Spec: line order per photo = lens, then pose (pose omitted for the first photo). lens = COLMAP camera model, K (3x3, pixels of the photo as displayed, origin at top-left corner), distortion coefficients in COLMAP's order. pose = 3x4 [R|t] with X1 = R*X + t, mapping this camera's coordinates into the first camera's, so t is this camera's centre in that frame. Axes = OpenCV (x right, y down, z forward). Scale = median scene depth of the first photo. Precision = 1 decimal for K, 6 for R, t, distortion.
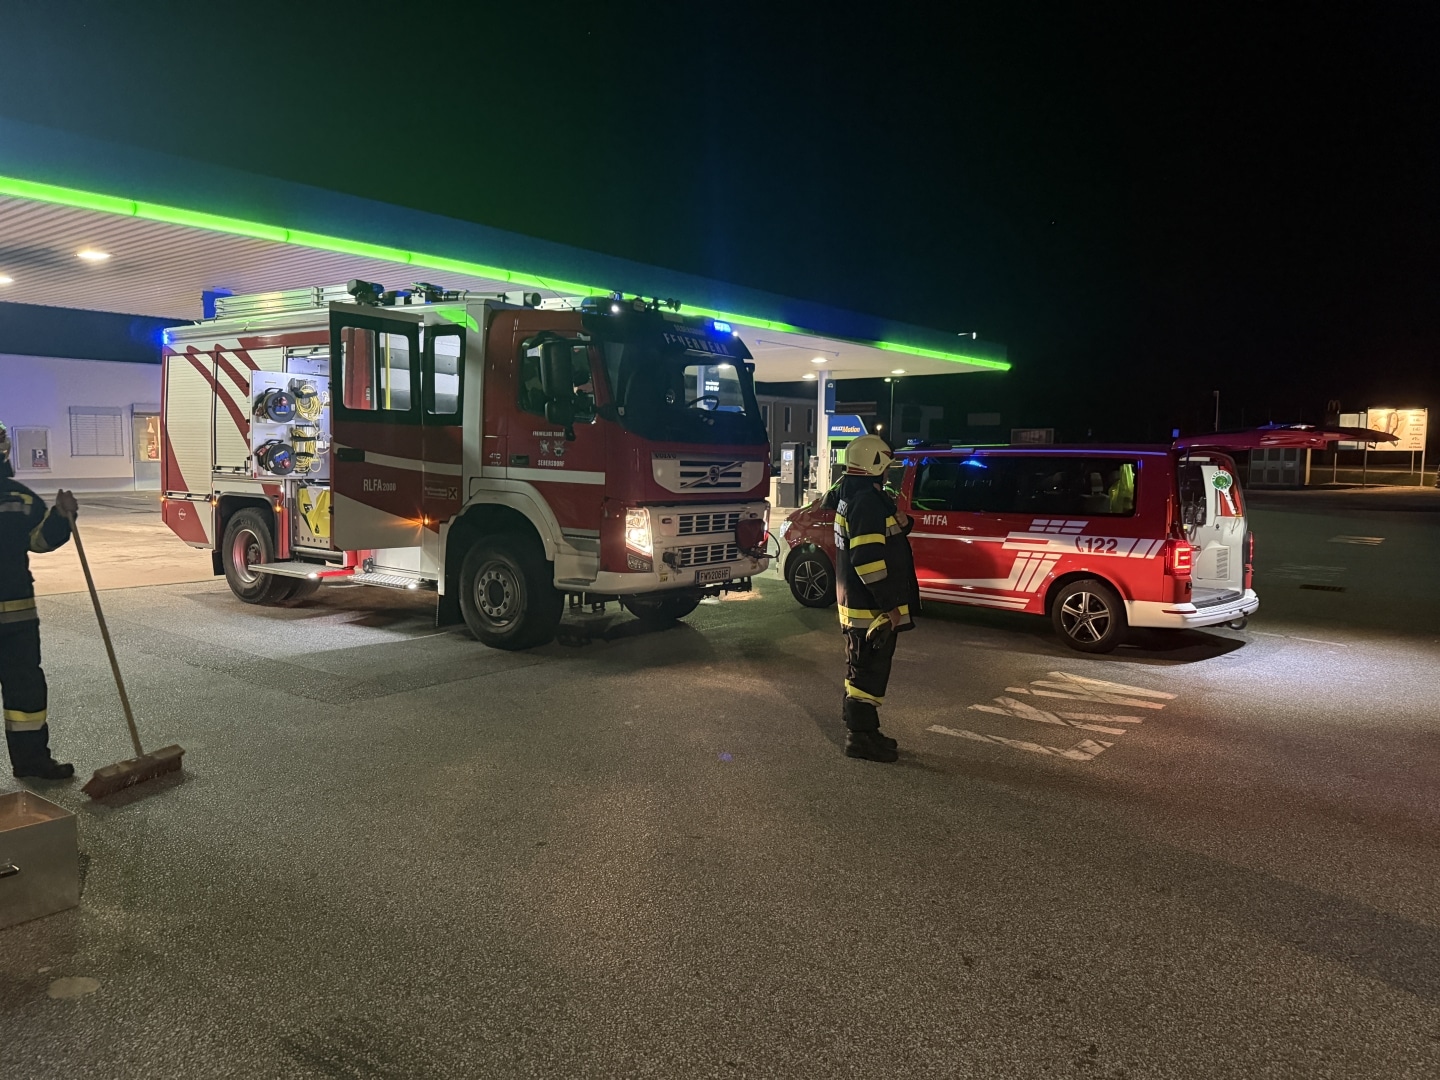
lens RADIAL K [[1019.8, 0, 720.0], [0, 1019.8, 540.0], [0, 0, 1]] dist [0.067651, -0.076336]
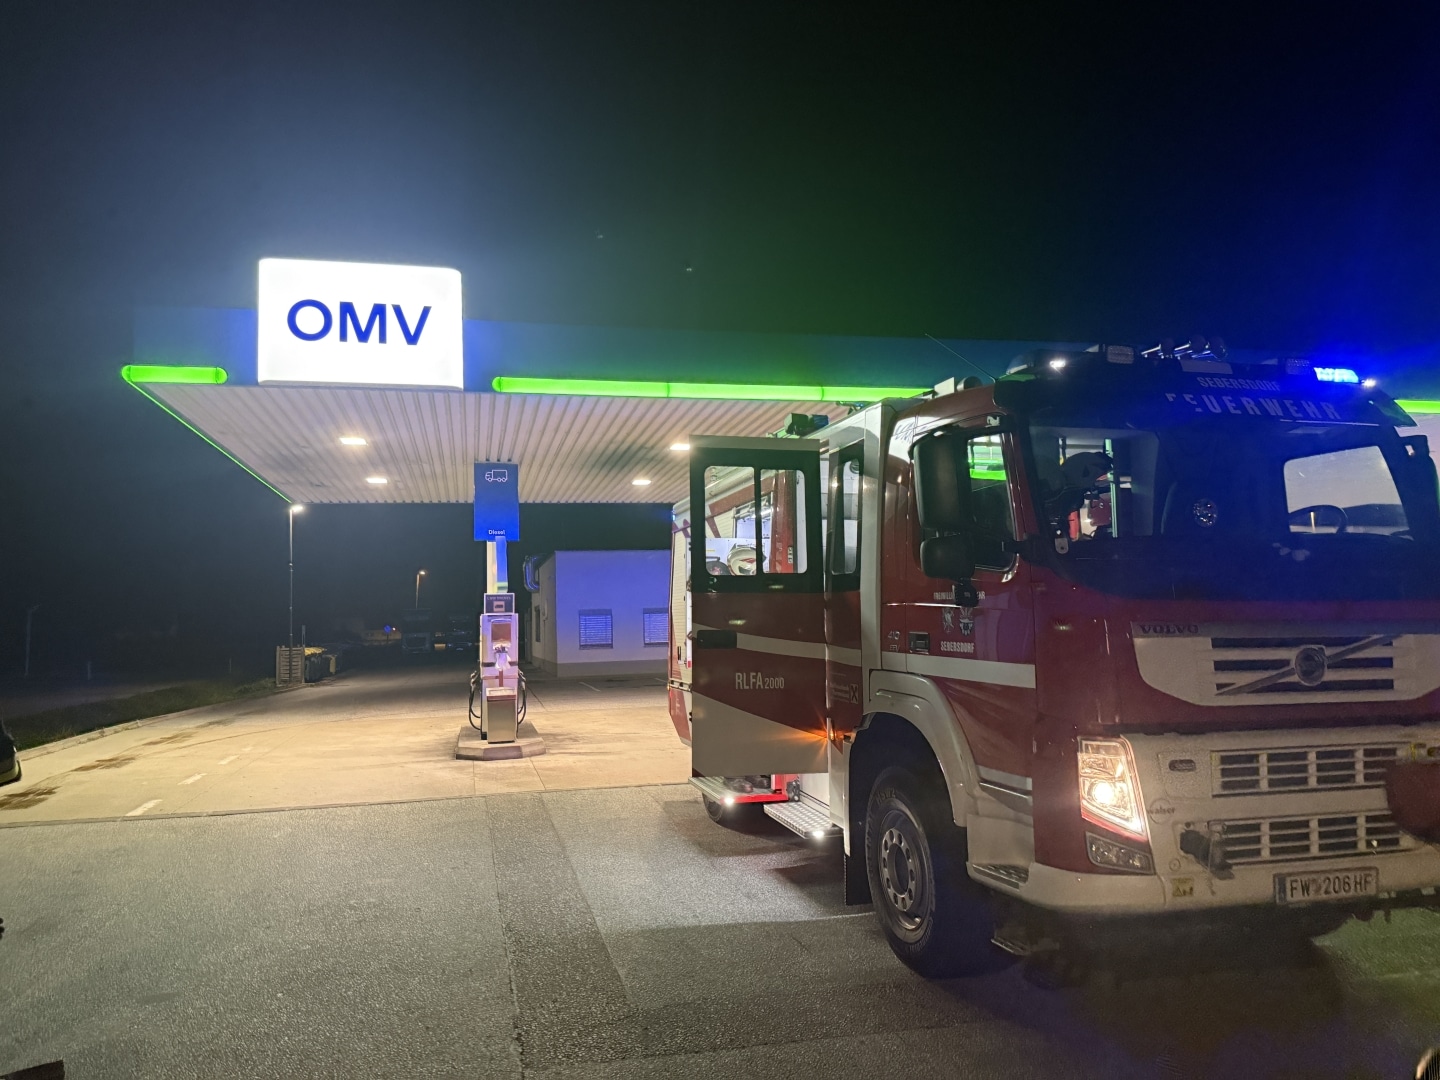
lens RADIAL K [[1011.5, 0, 702.0], [0, 1011.5, 530.9], [0, 0, 1]] dist [0.074945, -0.069985]
pose [[0.773419, -0.090070, -0.627464, 0.081945], [-0.020537, 0.985774, -0.166817, -0.039928], [0.633562, 0.141906, 0.760567, 0.451302]]
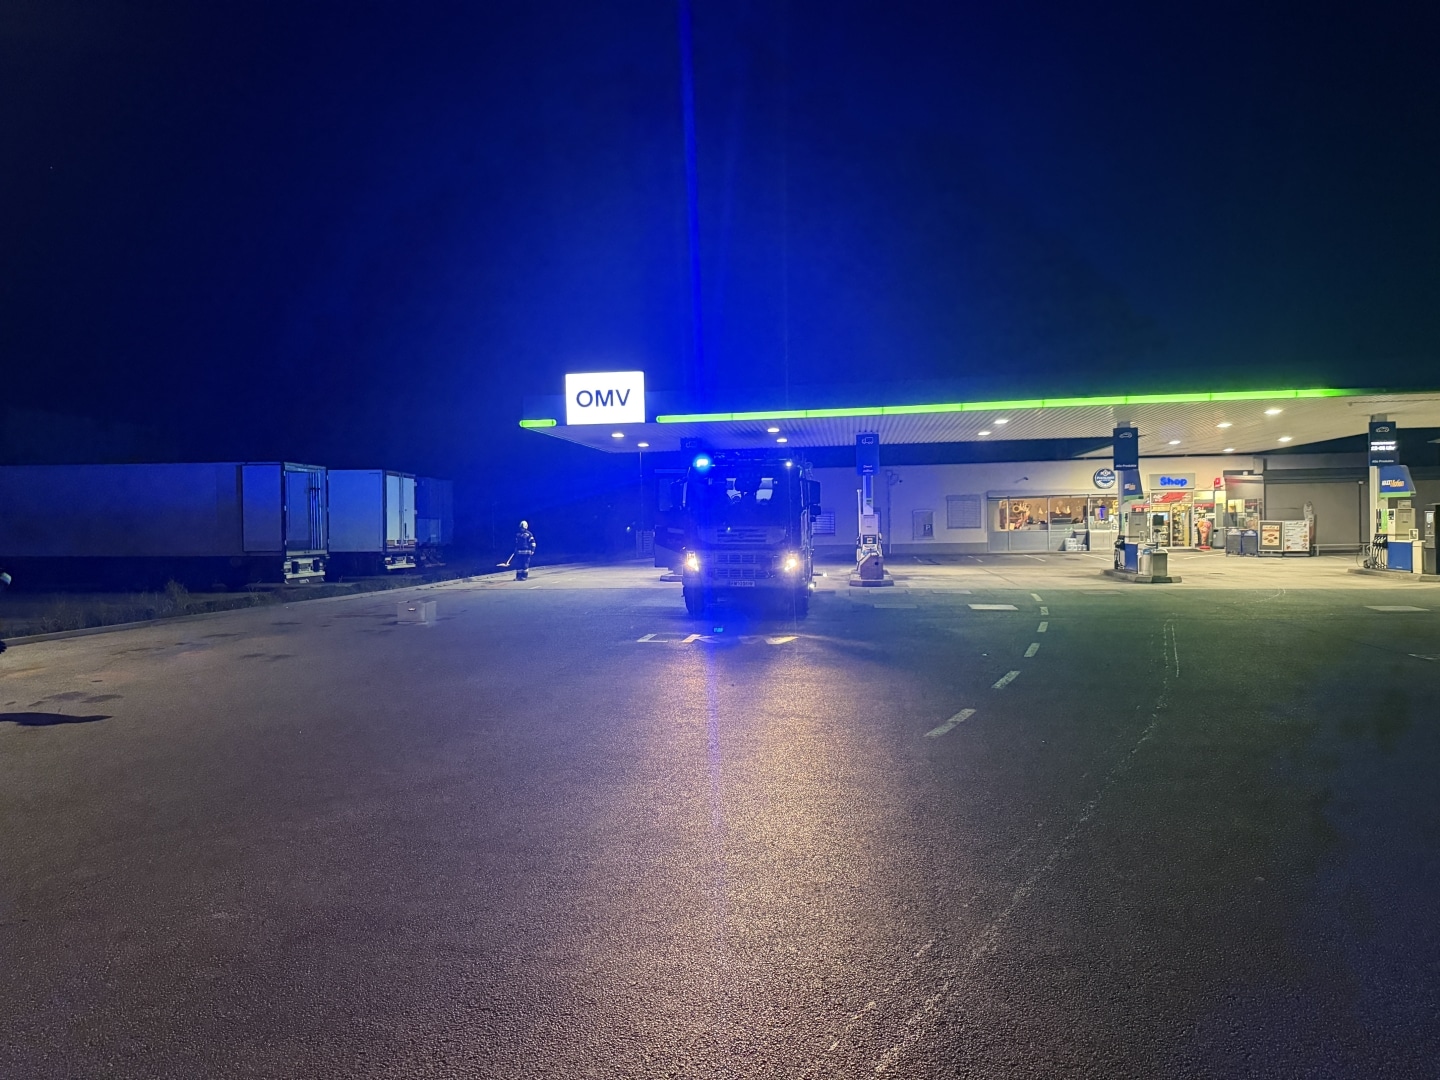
lens RADIAL K [[1019.8, 0, 720.0], [0, 1019.8, 540.0], [0, 0, 1]] dist [0.067651, -0.076336]
pose [[0.494317, -0.003687, -0.869274, 1.797651], [-0.055491, 0.997818, -0.035788, 0.022836], [0.867509, 0.065927, 0.493033, -0.068356]]
